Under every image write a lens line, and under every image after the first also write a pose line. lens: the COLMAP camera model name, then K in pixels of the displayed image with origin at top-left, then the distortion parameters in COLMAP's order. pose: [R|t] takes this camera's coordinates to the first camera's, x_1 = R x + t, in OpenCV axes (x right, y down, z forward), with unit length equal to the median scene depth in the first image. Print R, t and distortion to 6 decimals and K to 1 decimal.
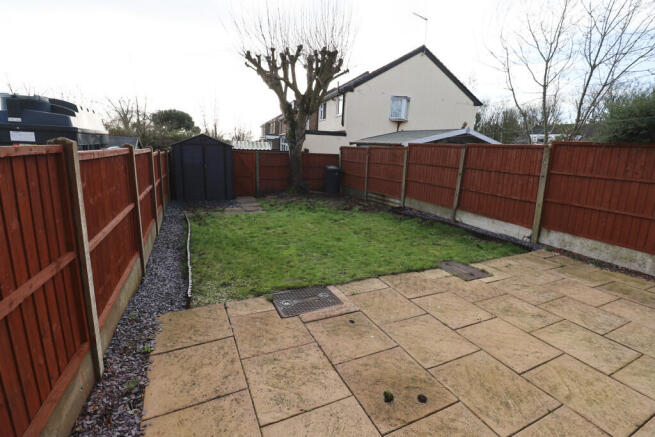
lens RADIAL K [[302.8, 0, 326.9], [0, 302.8, 213.6], [0, 0, 1]] dist [-0.016513, -0.003439]
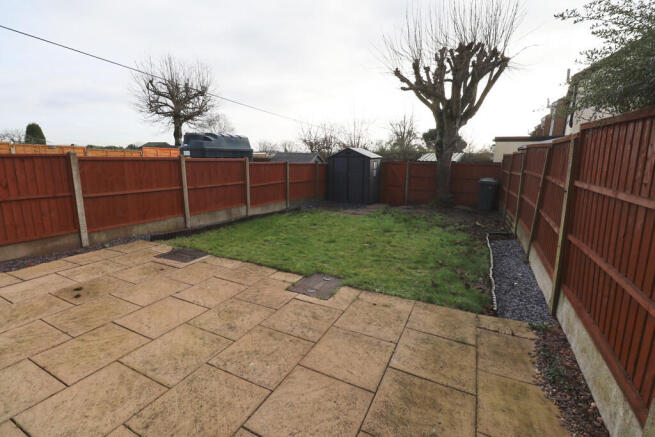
lens RADIAL K [[302.8, 0, 325.6], [0, 302.8, 215.5], [0, 0, 1]] dist [-0.016513, -0.003439]
pose [[0.619051, 0.115866, -0.776757, 1.299594], [-0.151498, 0.988098, 0.026653, -0.043689], [0.770600, 0.101178, 0.629237, 0.524888]]
